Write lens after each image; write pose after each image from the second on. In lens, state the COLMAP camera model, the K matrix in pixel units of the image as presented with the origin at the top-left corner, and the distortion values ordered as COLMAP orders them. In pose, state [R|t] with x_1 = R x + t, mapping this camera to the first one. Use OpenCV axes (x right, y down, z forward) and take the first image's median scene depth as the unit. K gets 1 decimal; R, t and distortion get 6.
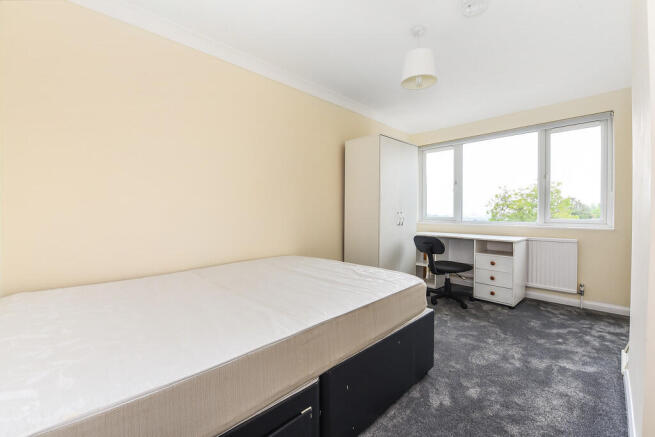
lens RADIAL K [[266.5, 0, 327.5], [0, 266.5, 218.5], [0, 0, 1]] dist [-0.017430, -0.000022]
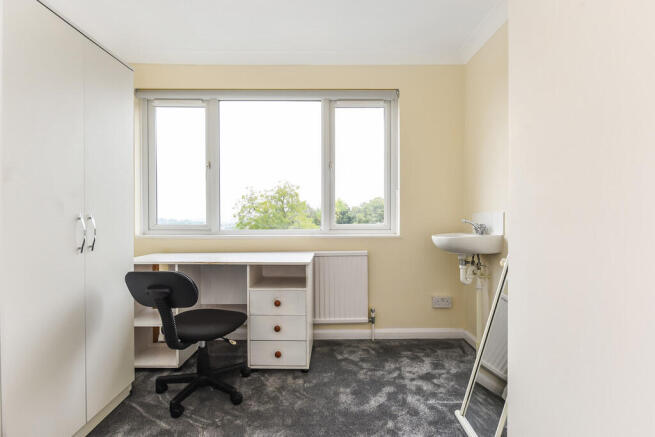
lens RADIAL K [[330.9, 0, 327.5], [0, 330.9, 218.5], [0, 0, 1]] dist [-0.000341, 0.000062]
pose [[0.677642, -0.010015, 0.735323, 0.156102], [0.021454, 0.999751, -0.006154, -0.010790], [-0.735078, 0.019946, 0.677689, 0.399828]]
